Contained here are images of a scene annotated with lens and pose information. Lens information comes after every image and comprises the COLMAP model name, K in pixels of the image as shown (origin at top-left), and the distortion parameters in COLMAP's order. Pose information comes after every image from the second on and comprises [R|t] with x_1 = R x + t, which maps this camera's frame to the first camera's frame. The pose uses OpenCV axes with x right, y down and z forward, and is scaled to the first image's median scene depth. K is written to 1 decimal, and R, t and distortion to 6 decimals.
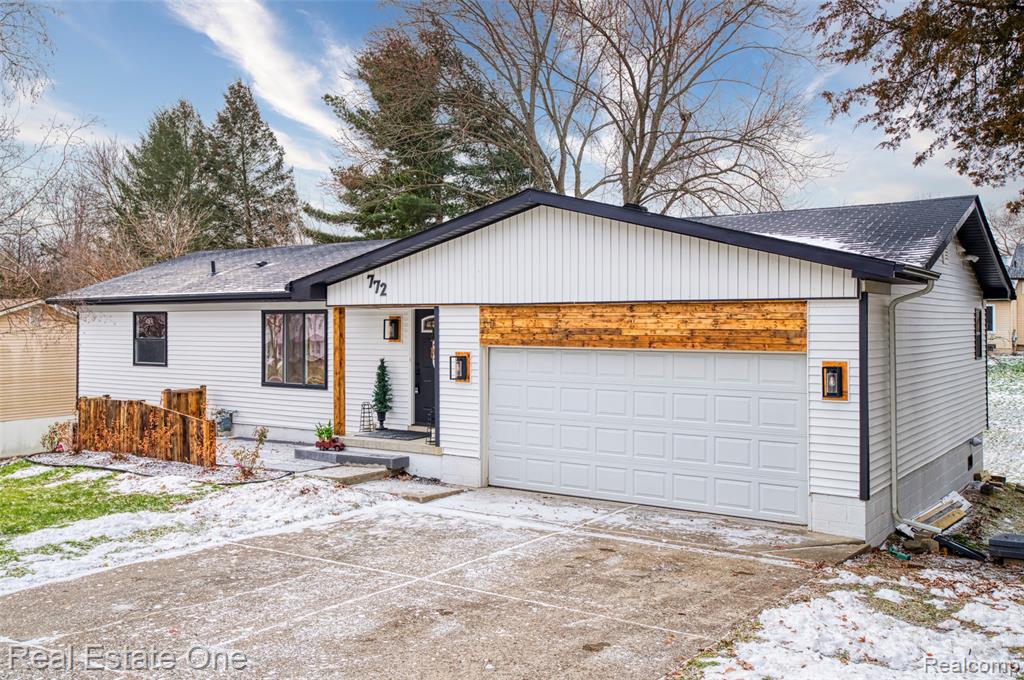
lens RADIAL K [[930.0, 0, 510.1], [0, 930.0, 325.5], [0, 0, 1]] dist [0.059984, -0.001469]
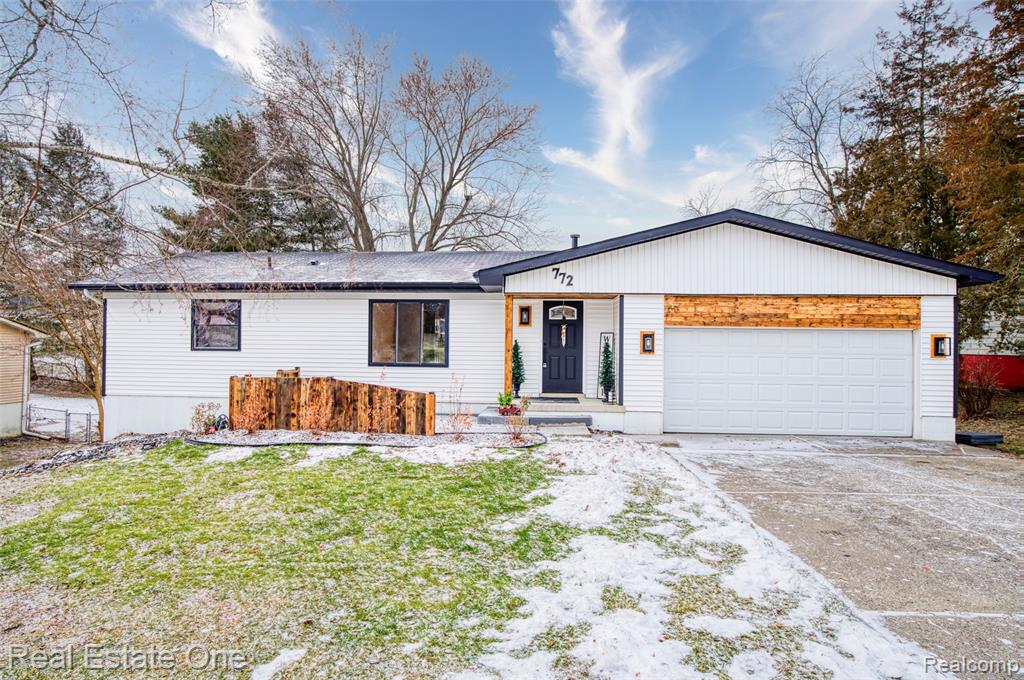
lens RADIAL K [[566.7, 0, 512.0], [0, 566.7, 340.0], [0, 0, 1]] dist [-0.024510, 0.000529]
pose [[0.862592, 0.010878, 0.505783, -0.588693], [-0.008596, 0.999940, -0.006845, 0.046111], [-0.505827, 0.001557, 0.862633, 0.404876]]
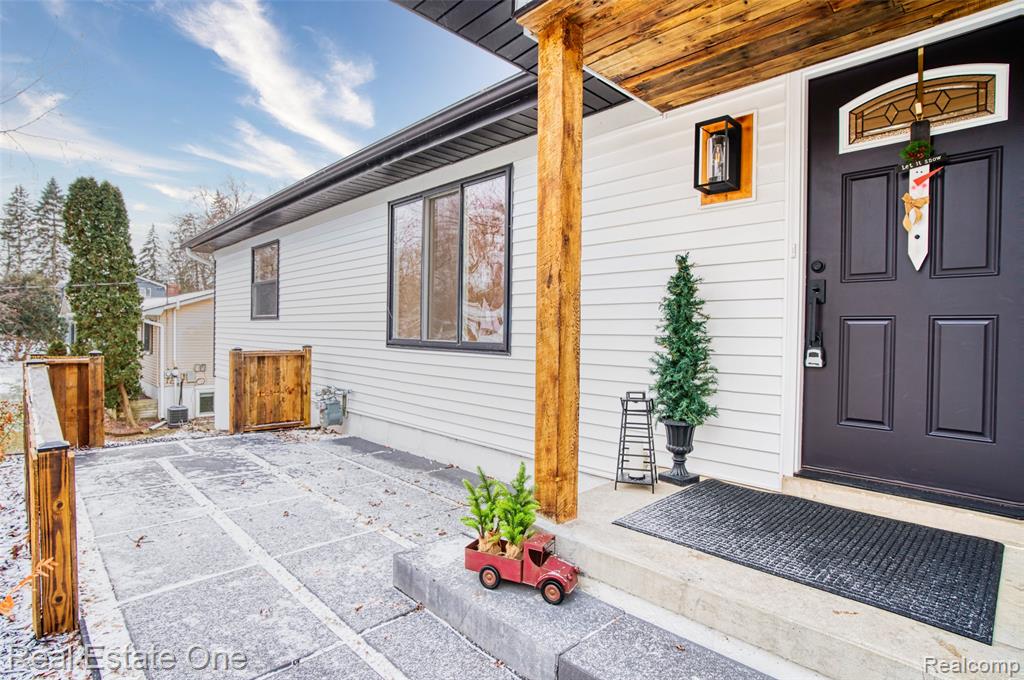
lens RADIAL K [[518.7, 0, 500.9], [0, 518.7, 338.9], [0, 0, 1]] dist [-0.026491, 0.001294]
pose [[0.979713, 0.018987, -0.199506, -0.183466], [-0.017293, 0.999798, 0.010229, 0.071619], [0.199660, -0.006571, 0.979843, 0.922354]]
